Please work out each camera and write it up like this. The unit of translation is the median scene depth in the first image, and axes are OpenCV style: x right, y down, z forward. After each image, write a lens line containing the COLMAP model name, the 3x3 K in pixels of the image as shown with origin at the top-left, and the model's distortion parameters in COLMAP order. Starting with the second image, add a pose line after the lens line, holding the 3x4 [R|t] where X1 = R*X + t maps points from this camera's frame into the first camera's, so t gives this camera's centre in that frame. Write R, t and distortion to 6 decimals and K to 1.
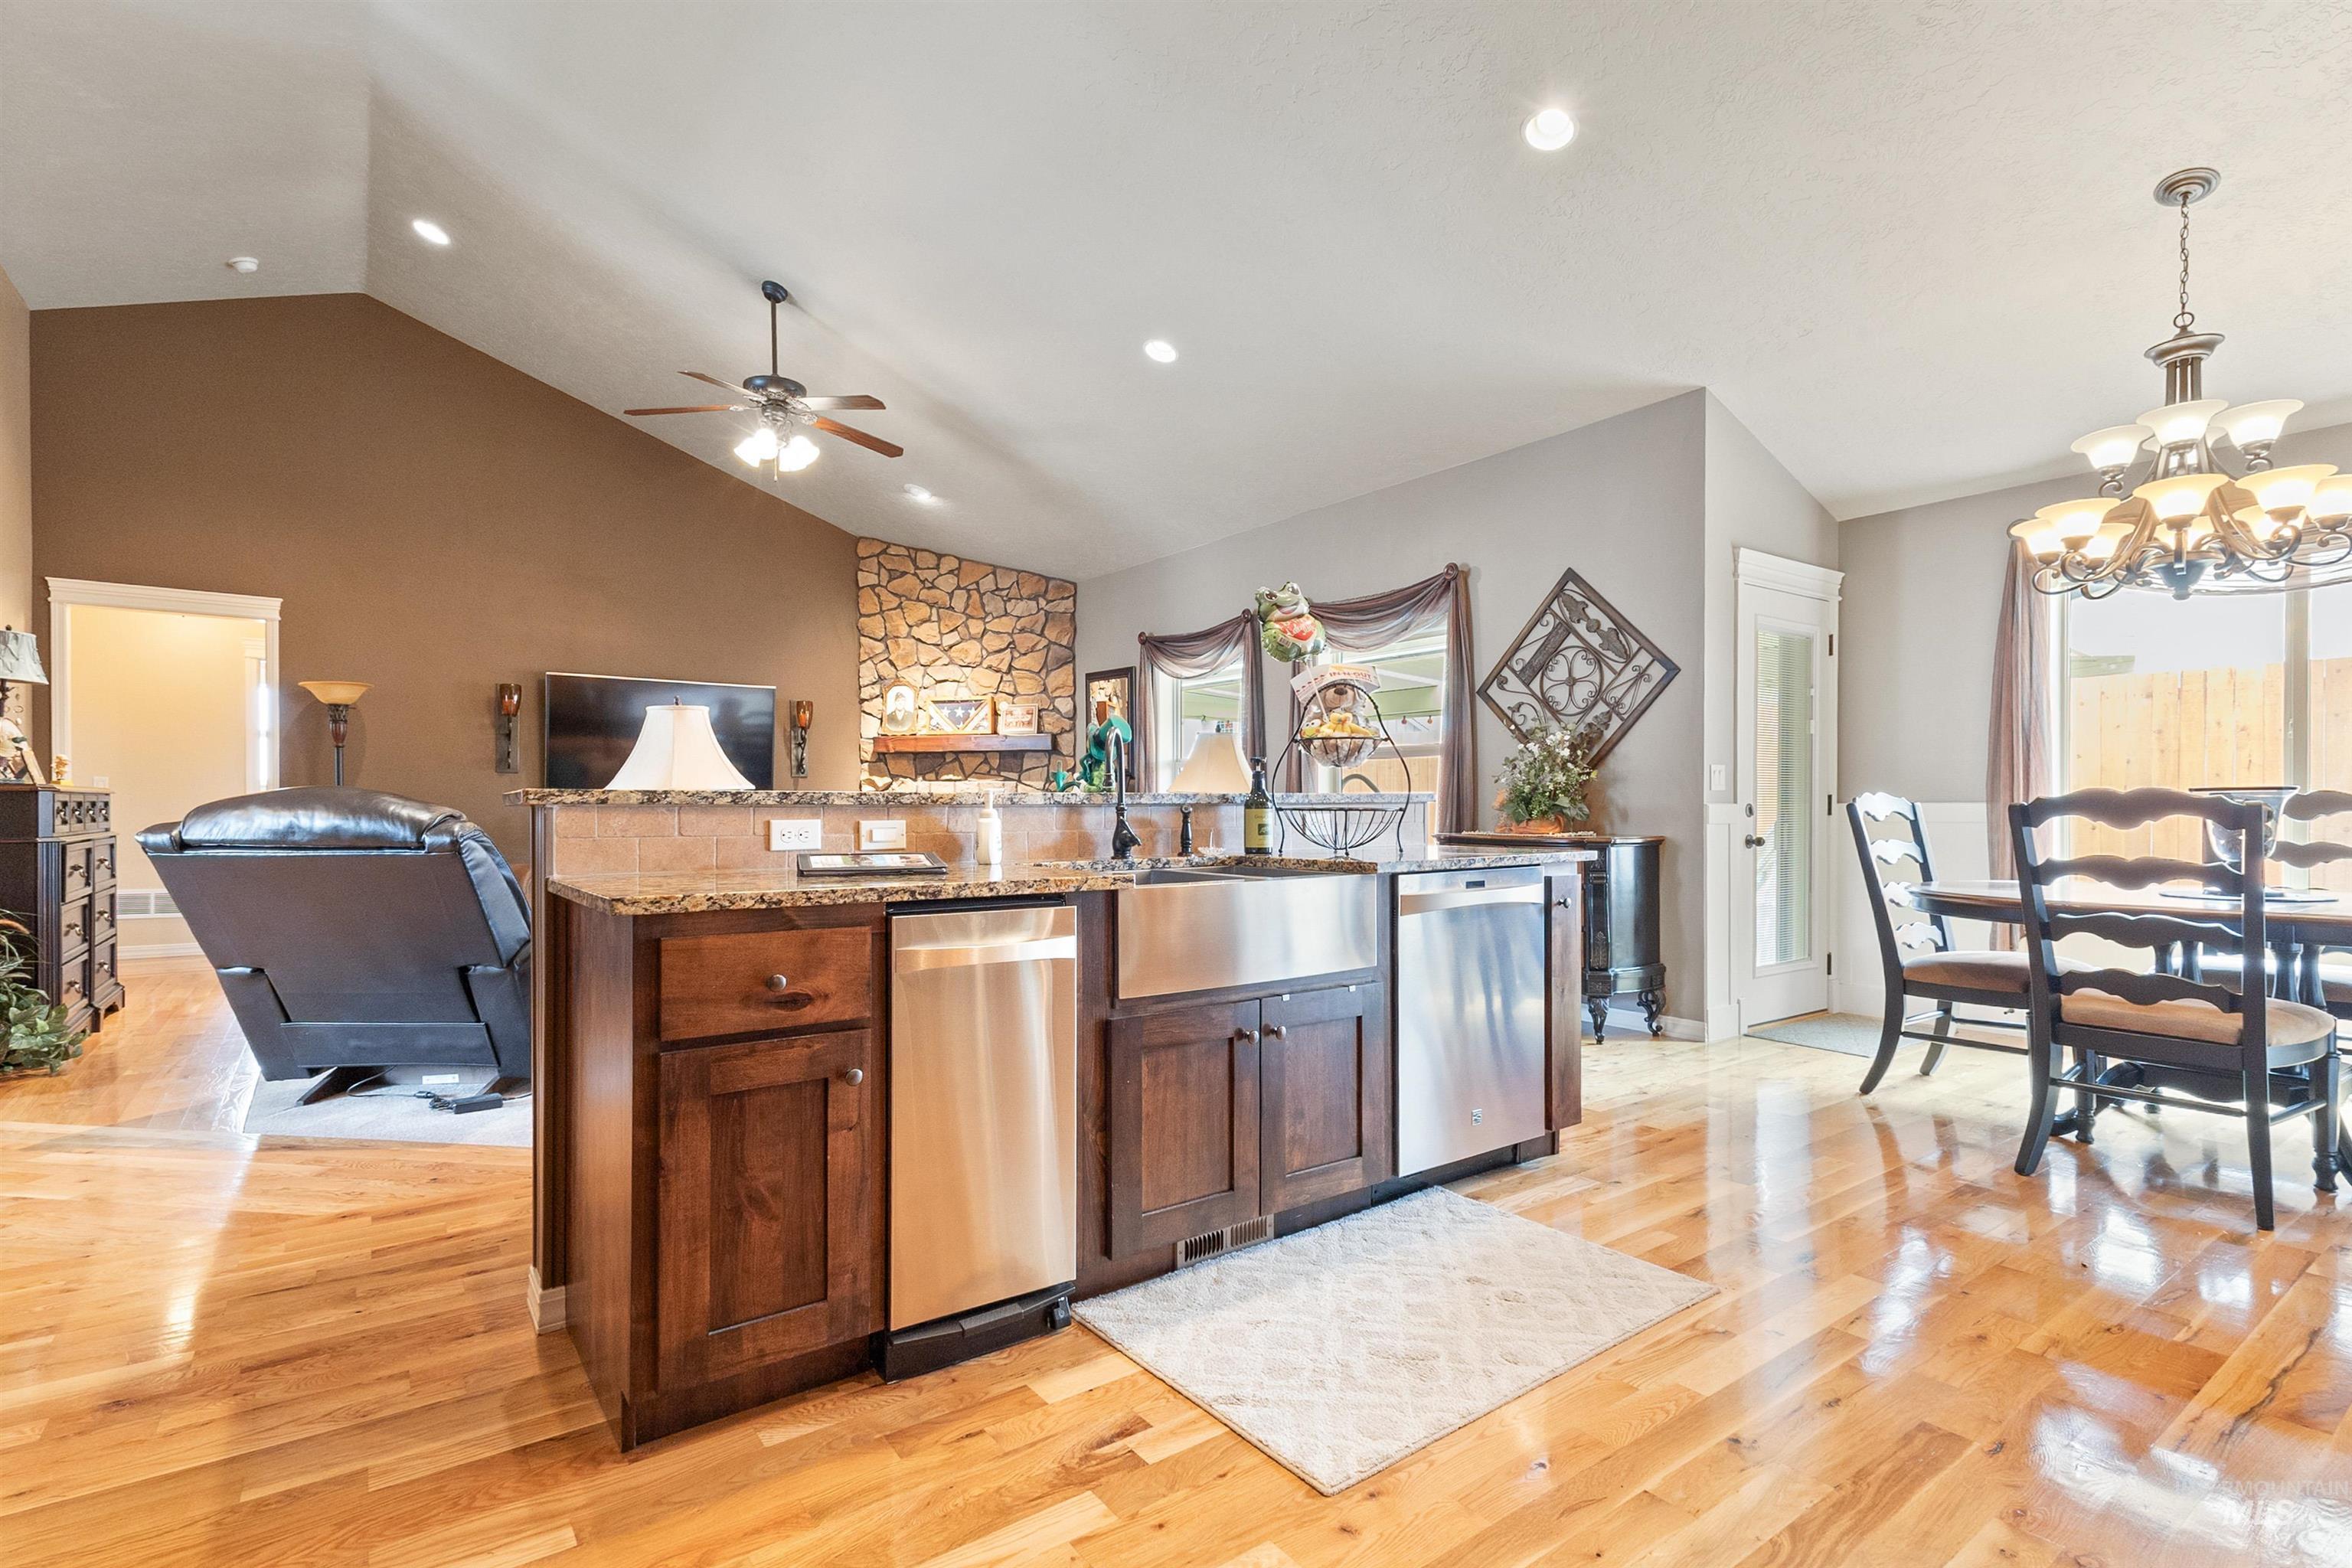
lens RADIAL K [[1100.9, 0, 1184.3], [0, 1100.9, 817.7], [0, 0, 1]] dist [0.024599, -0.000270]
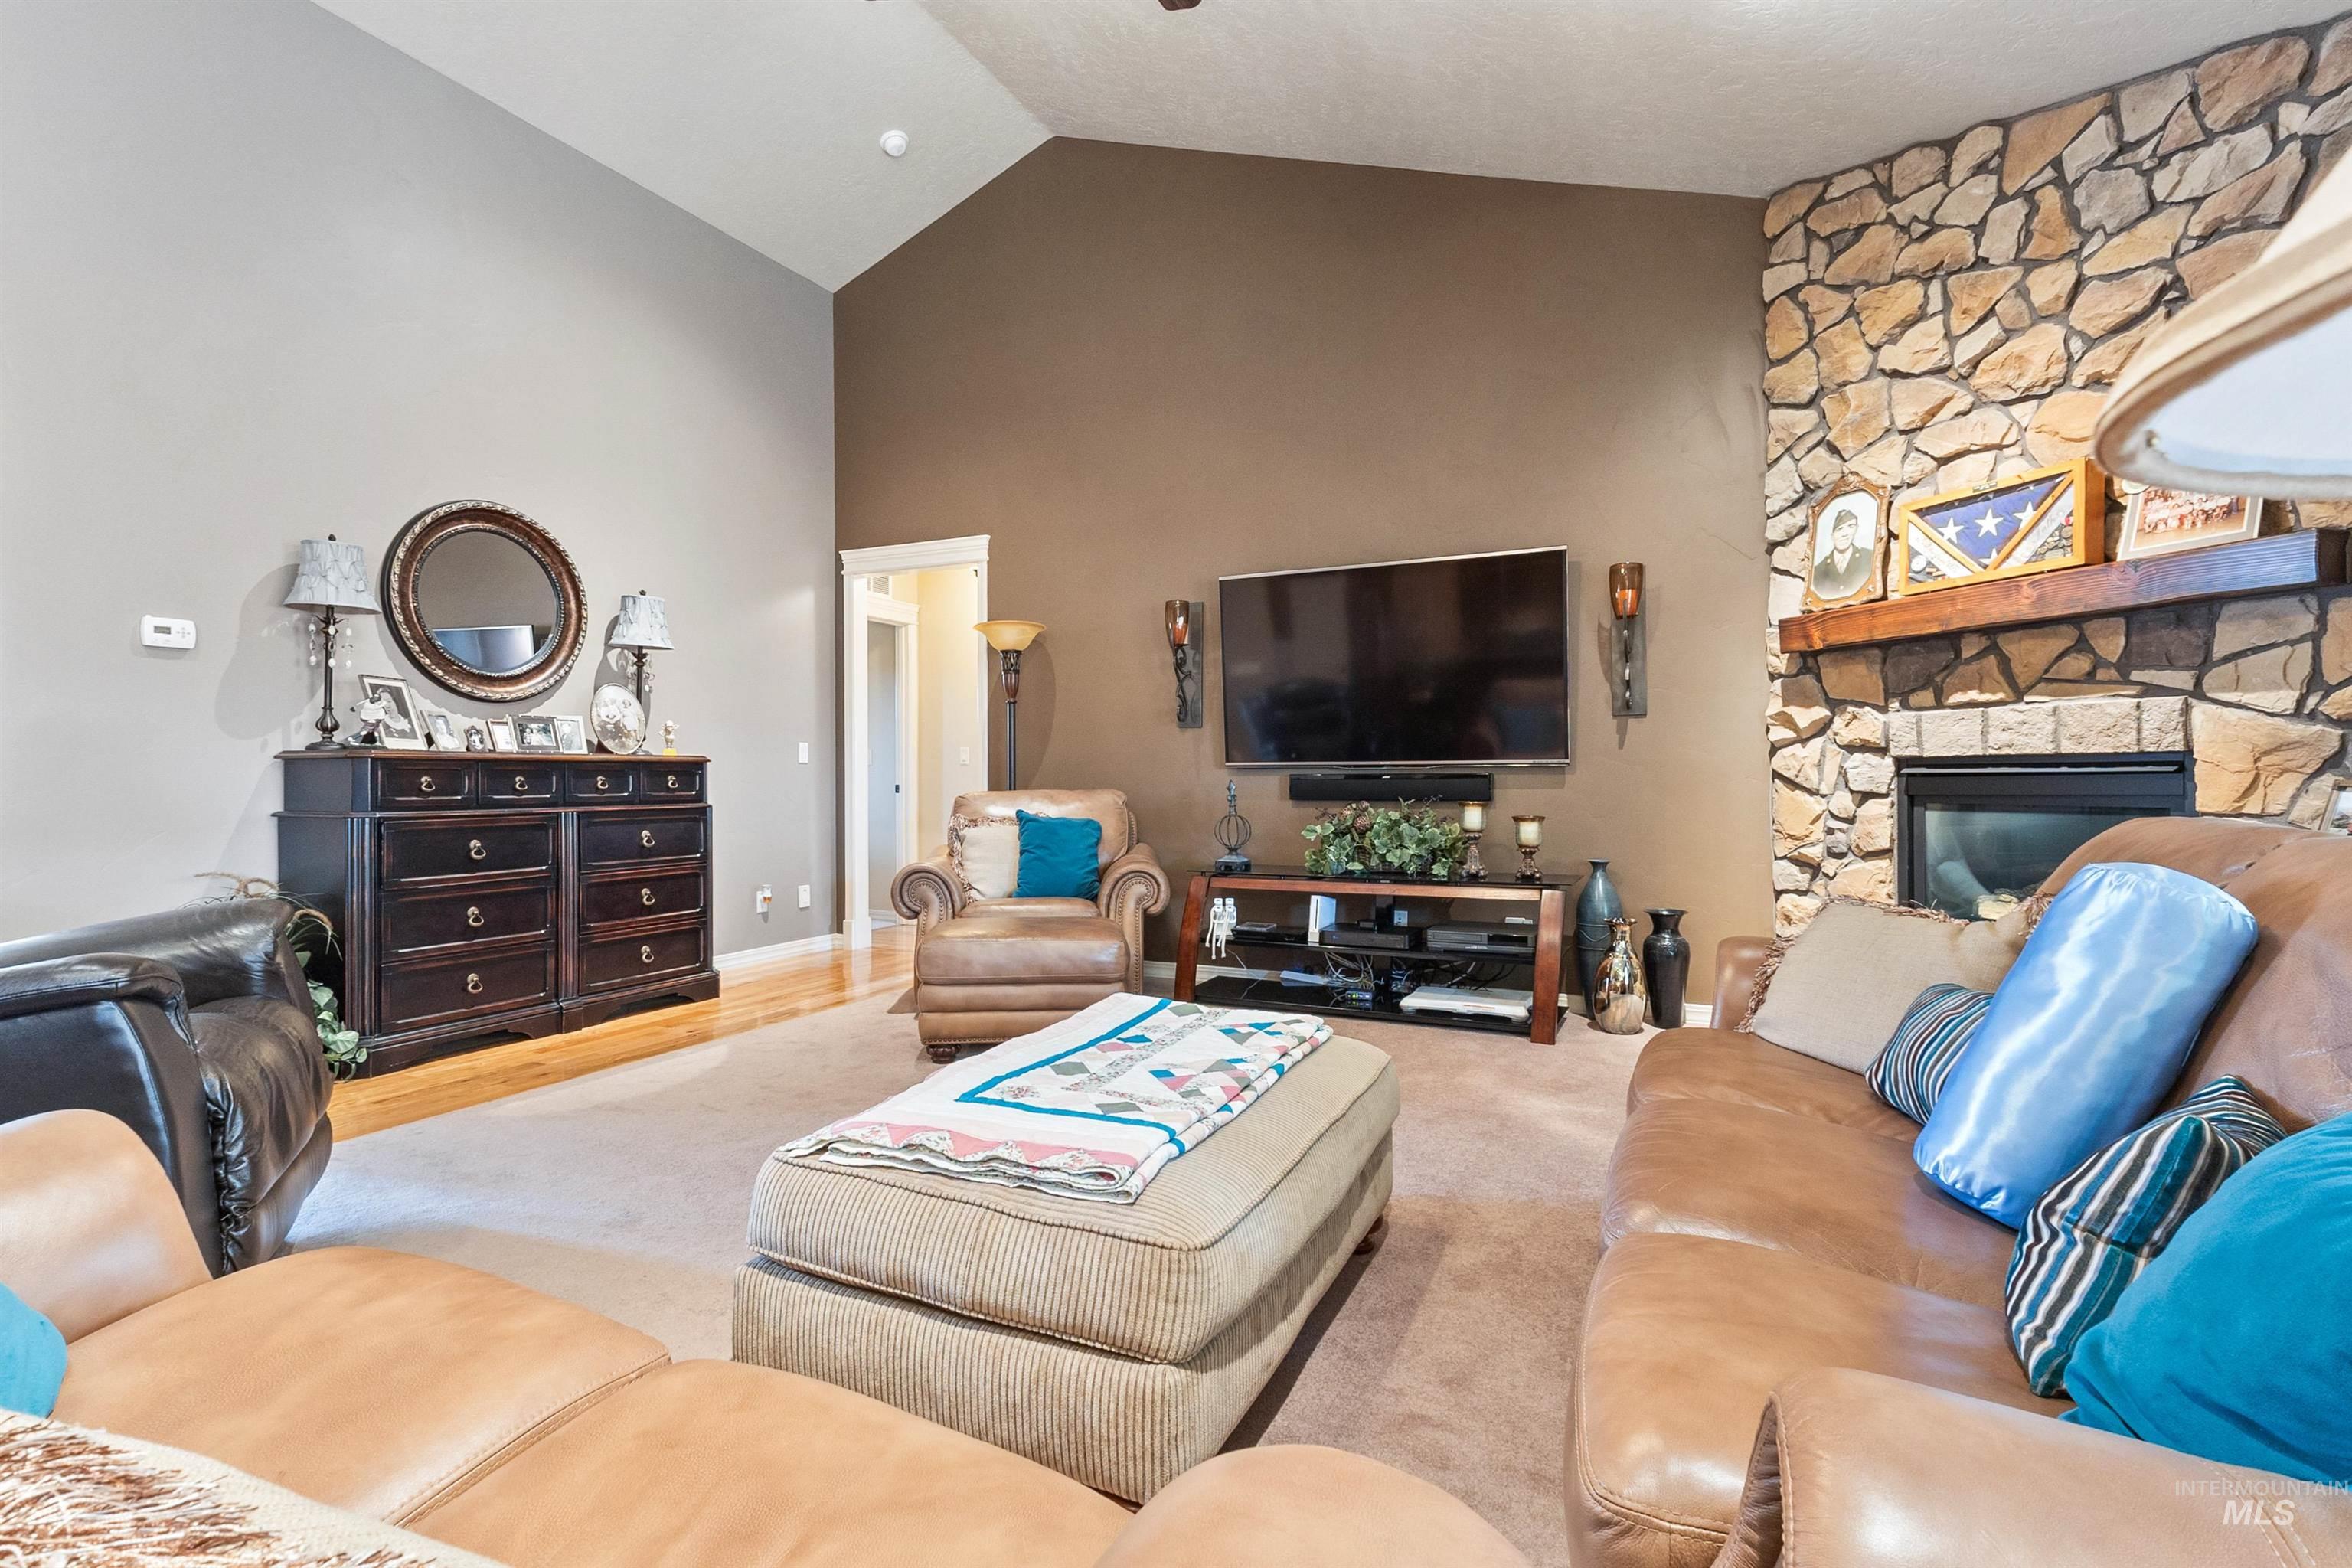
lens RADIAL K [[1094.9, 0, 1171.7], [0, 1094.9, 775.1], [0, 0, 1]] dist [0.037879, -0.014173]
pose [[0.459080, -0.002597, -0.888391, 0.007596], [-0.007815, 0.999945, -0.006962, -0.003964], [0.888361, 0.010138, 0.459035, 0.573817]]
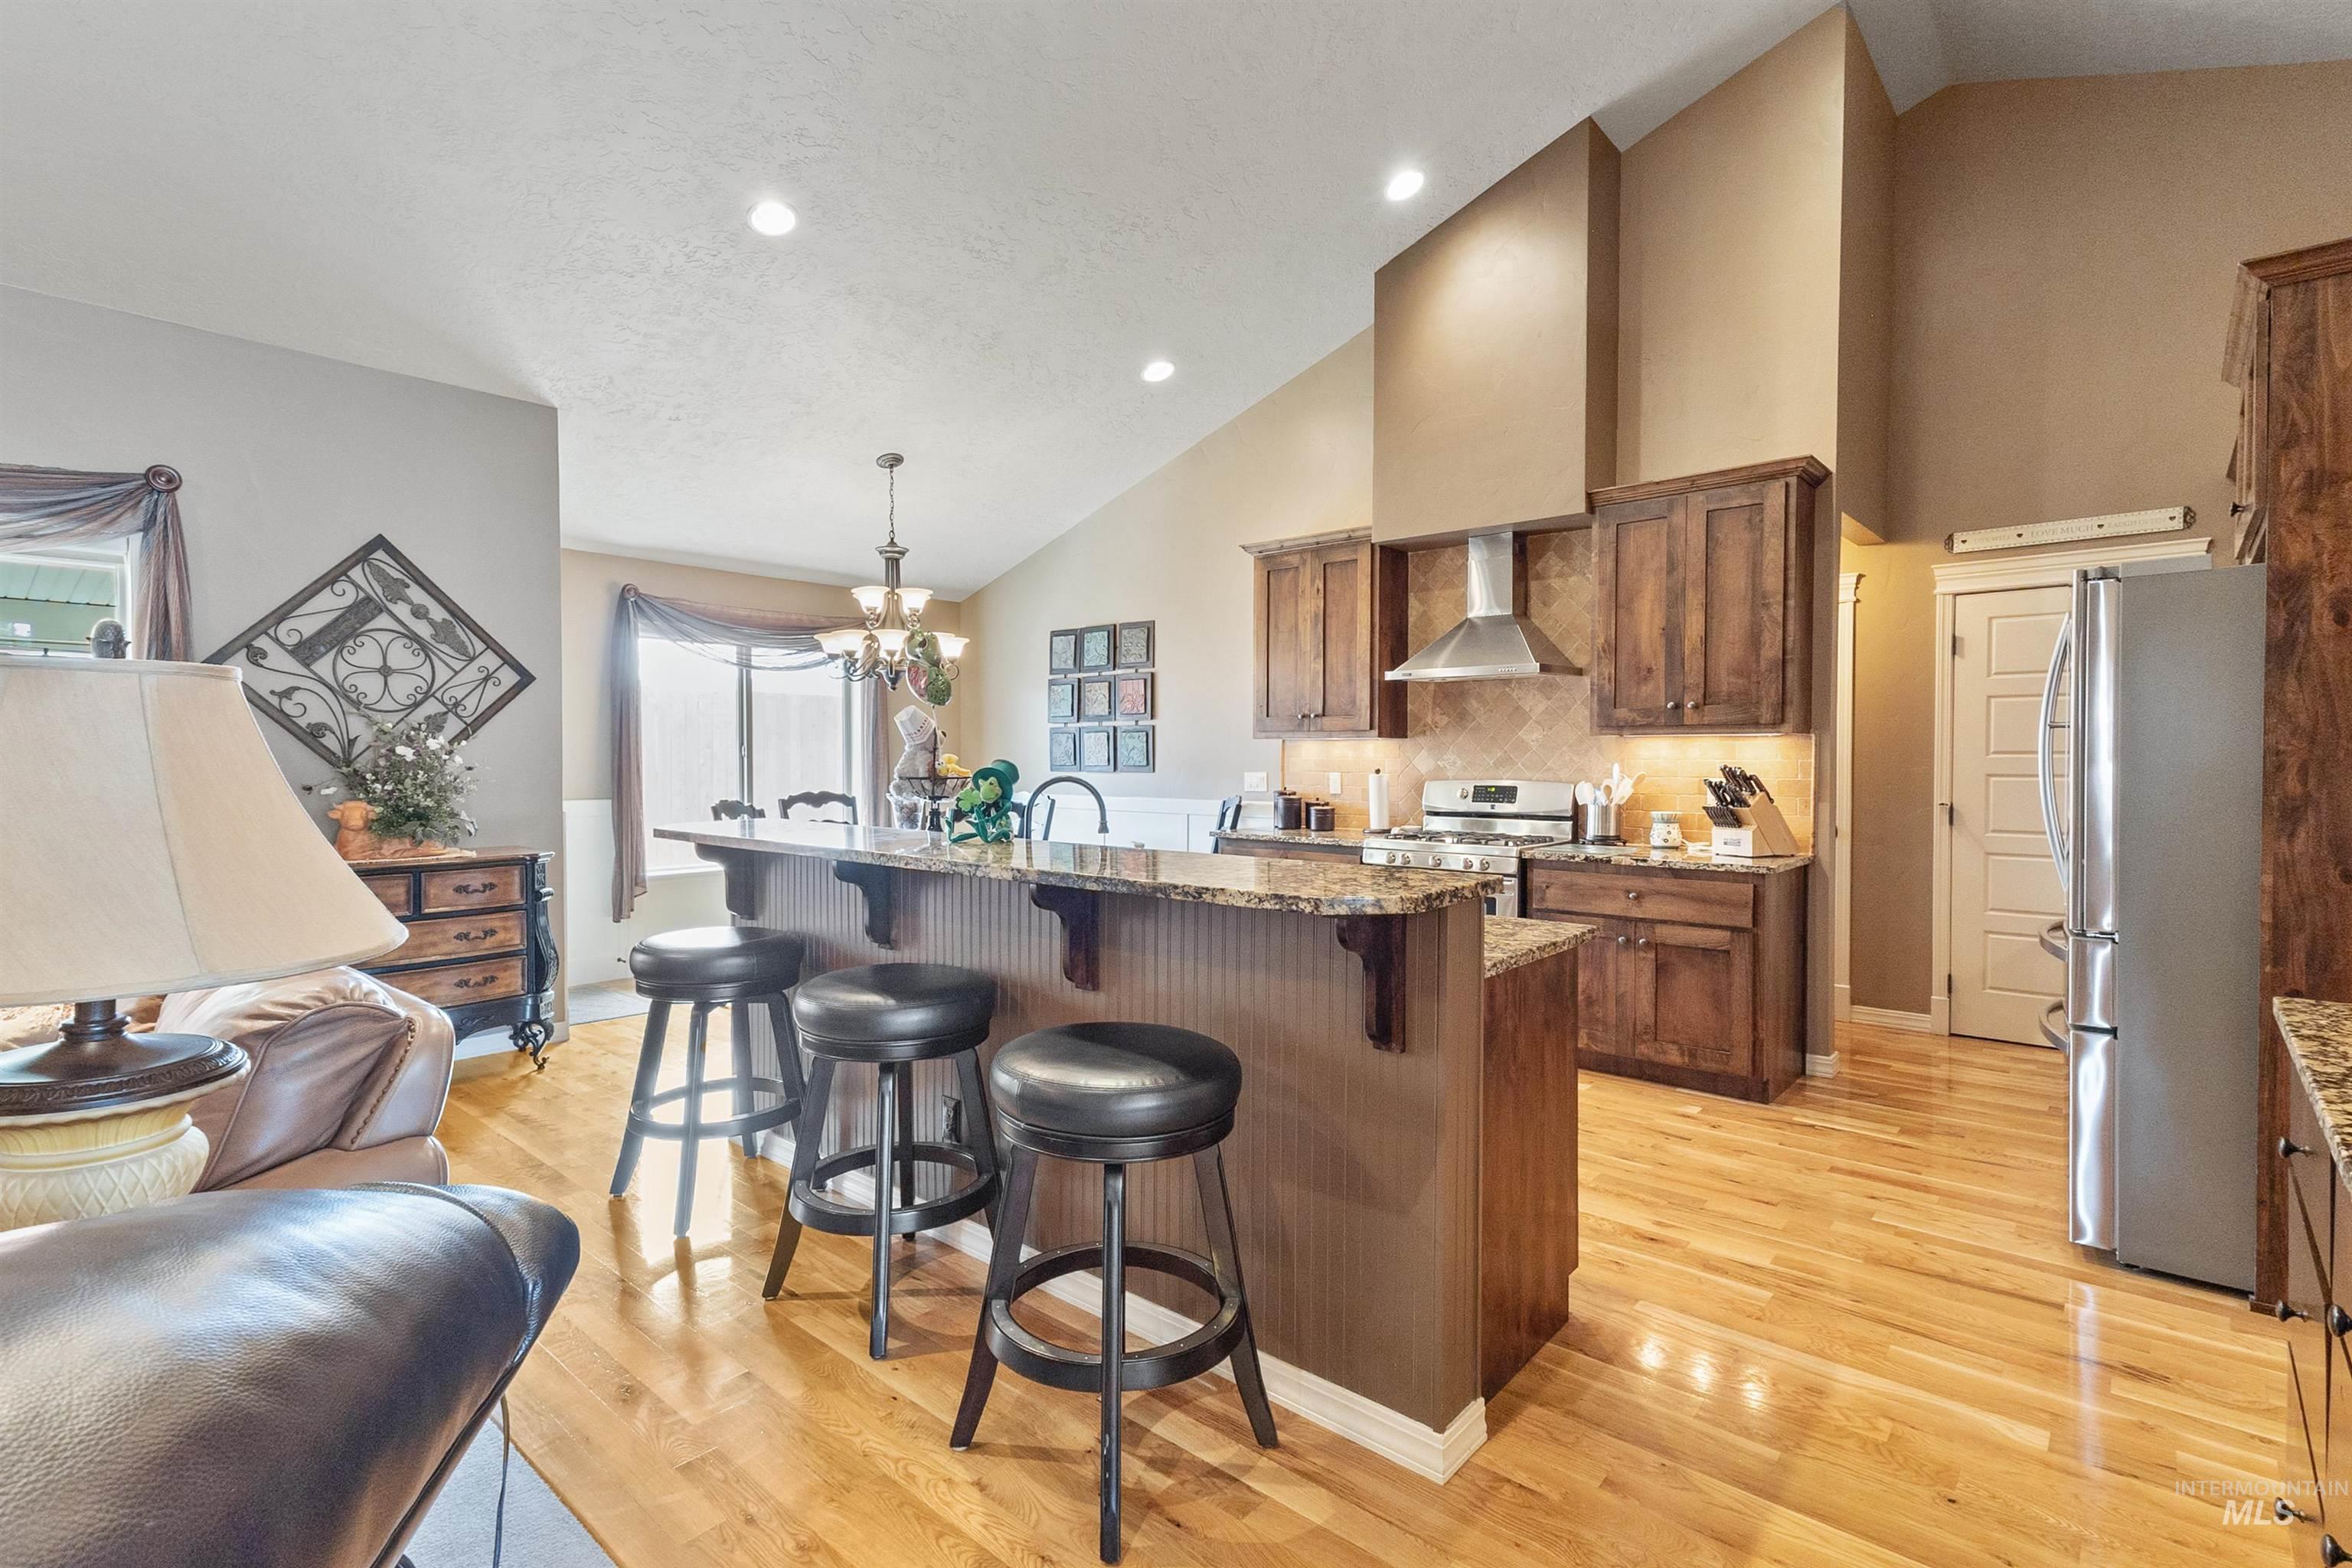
lens RADIAL K [[1094.9, 0, 1171.7], [0, 1094.9, 775.1], [0, 0, 1]] dist [0.037879, -0.014173]
pose [[-0.203286, -0.016182, 0.978986, -0.353236], [0.009786, 0.999780, 0.018558, -0.032323], [-0.979071, 0.013353, -0.203083, 0.350690]]
